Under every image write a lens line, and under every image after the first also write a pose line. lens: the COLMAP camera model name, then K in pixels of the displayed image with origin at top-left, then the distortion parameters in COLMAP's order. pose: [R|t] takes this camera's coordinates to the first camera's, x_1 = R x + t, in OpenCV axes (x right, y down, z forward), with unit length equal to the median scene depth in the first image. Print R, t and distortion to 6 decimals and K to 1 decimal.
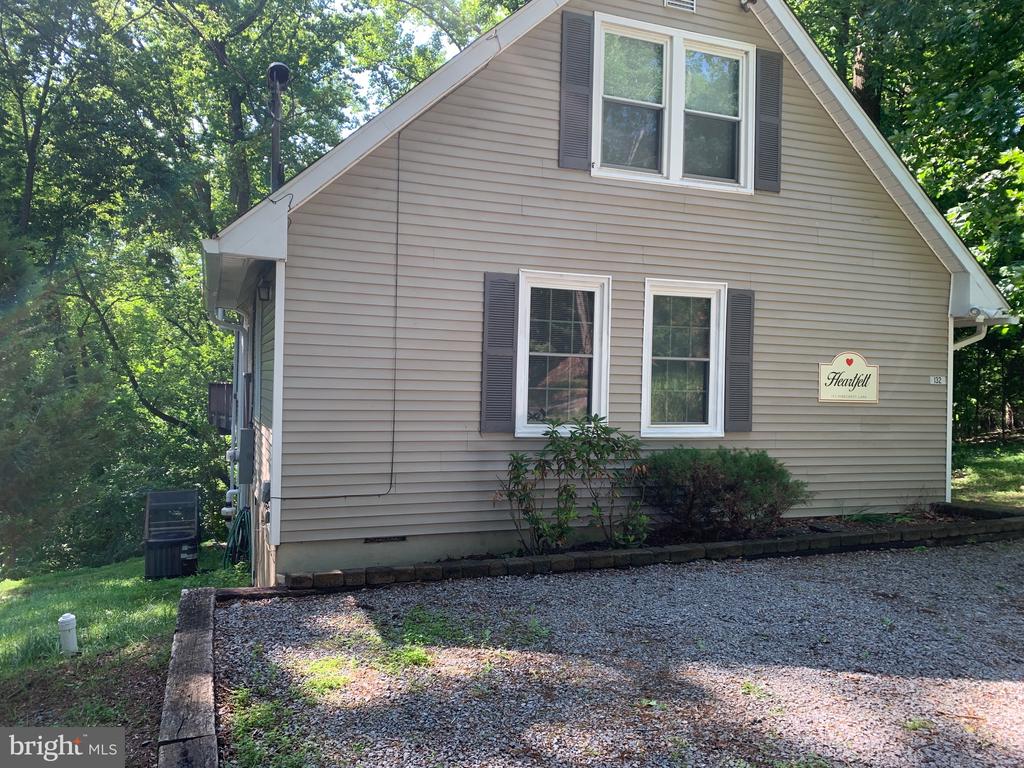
lens RADIAL K [[820.8, 0, 507.1], [0, 820.8, 370.8], [0, 0, 1]] dist [0.079828, -0.110337]
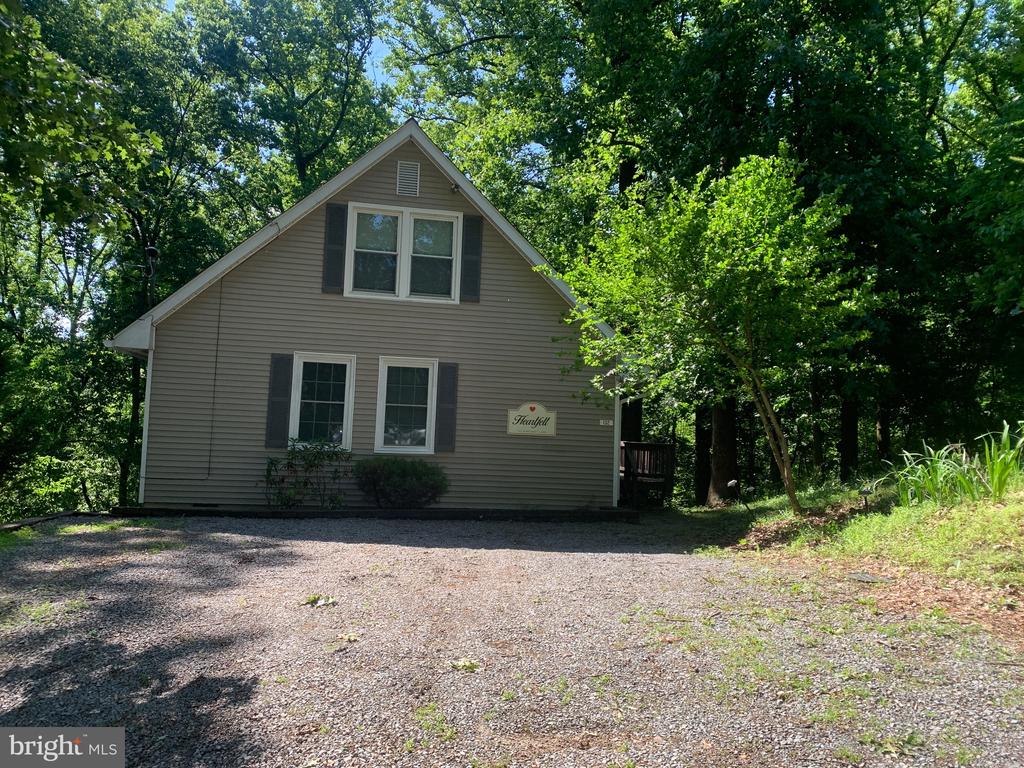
lens RADIAL K [[820.8, 0, 507.1], [0, 820.8, 370.8], [0, 0, 1]] dist [0.079828, -0.110337]
pose [[0.982281, -0.002086, -0.187404, 0.716108], [-0.012464, 0.996997, -0.076426, 0.038905], [0.187000, 0.077407, 0.979305, -0.557208]]
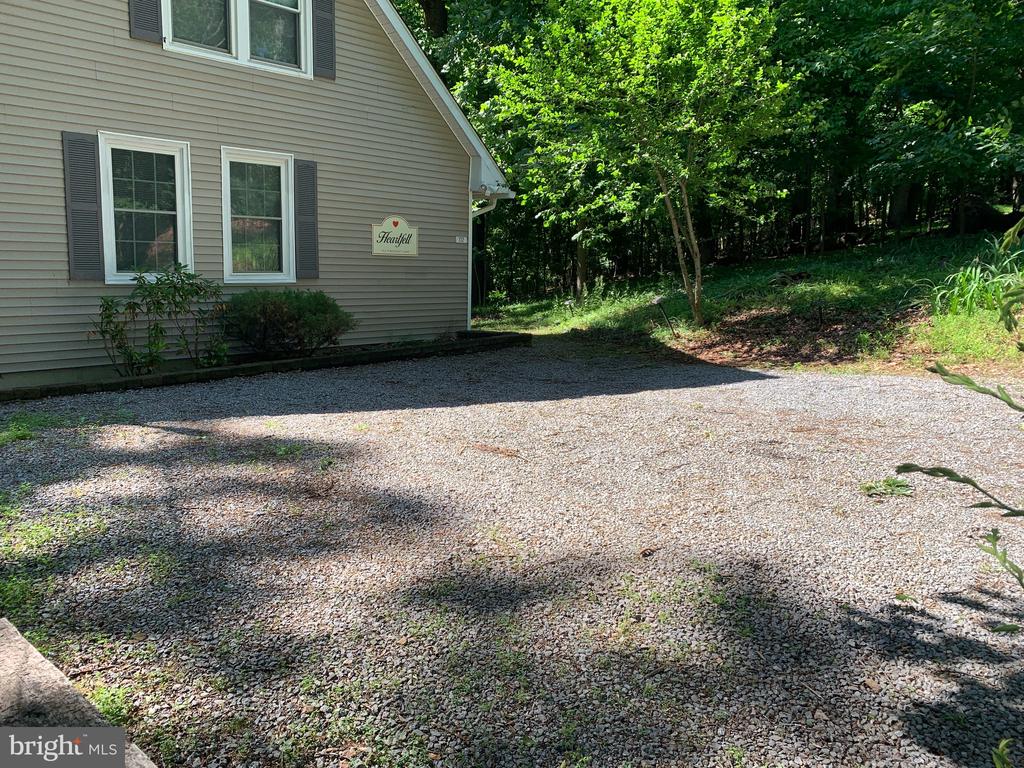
lens RADIAL K [[820.8, 0, 507.1], [0, 820.8, 370.8], [0, 0, 1]] dist [0.079828, -0.110337]
pose [[0.904102, -0.059840, 0.423107, 0.018287], [-0.005766, 0.988348, 0.152103, 0.020824], [-0.427278, -0.139956, 0.893222, -0.265415]]
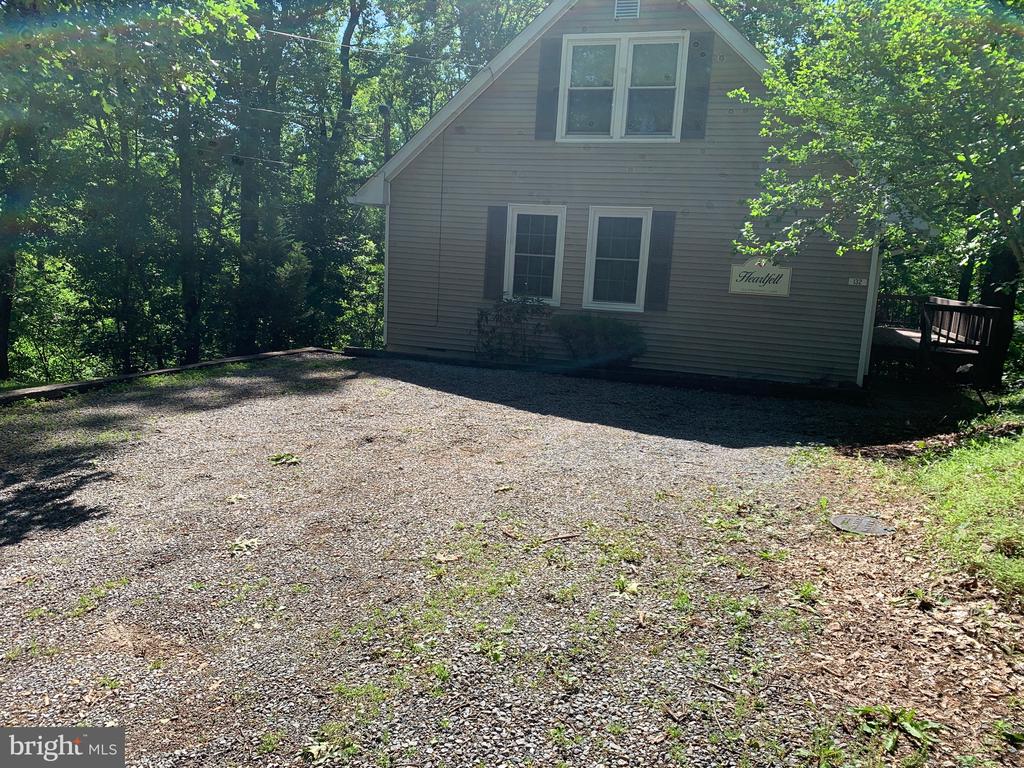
lens RADIAL K [[820.8, 0, 507.1], [0, 820.8, 370.8], [0, 0, 1]] dist [0.079828, -0.110337]
pose [[0.758318, 0.107294, -0.642994, 1.064185], [-0.031085, 0.991192, 0.128736, 0.000373], [0.651143, -0.077636, 0.754974, -0.296218]]
